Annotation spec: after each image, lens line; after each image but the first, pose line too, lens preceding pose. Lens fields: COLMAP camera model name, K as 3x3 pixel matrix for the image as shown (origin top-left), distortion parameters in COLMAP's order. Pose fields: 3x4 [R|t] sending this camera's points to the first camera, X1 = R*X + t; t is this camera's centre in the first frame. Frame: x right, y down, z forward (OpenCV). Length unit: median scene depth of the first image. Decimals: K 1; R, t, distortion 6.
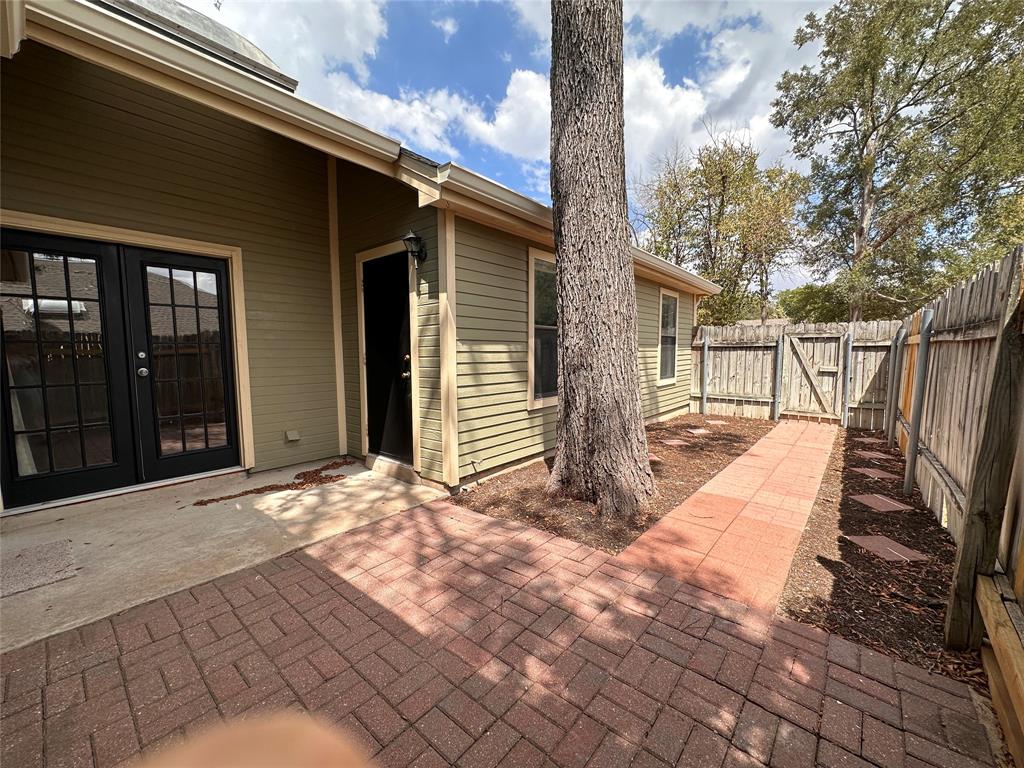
lens RADIAL K [[406.7, 0, 512.0], [0, 406.7, 384.0], [0, 0, 1]] dist [0.000044, -0.000038]
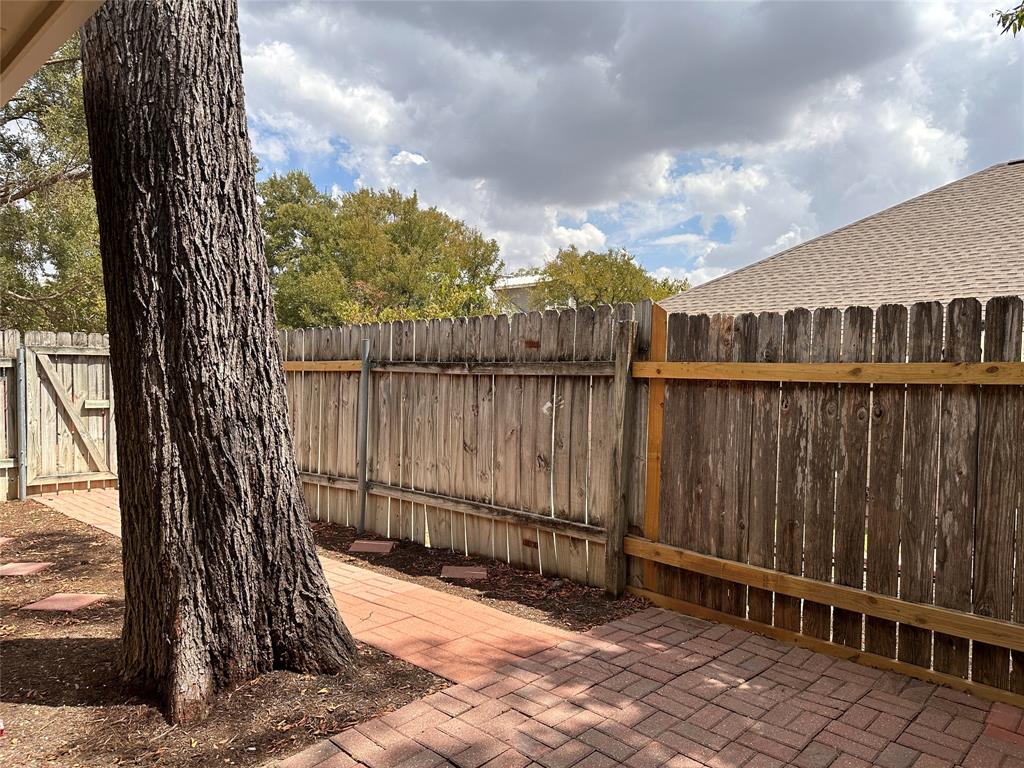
lens RADIAL K [[714.0, 0, 512.0], [0, 714.0, 384.0], [0, 0, 1]] dist [0.005864, 0.000497]
pose [[0.059657, -0.017229, 0.998070, -0.658456], [0.075434, 0.997070, 0.012703, -0.068628], [-0.995365, 0.074530, 0.060782, 0.545171]]
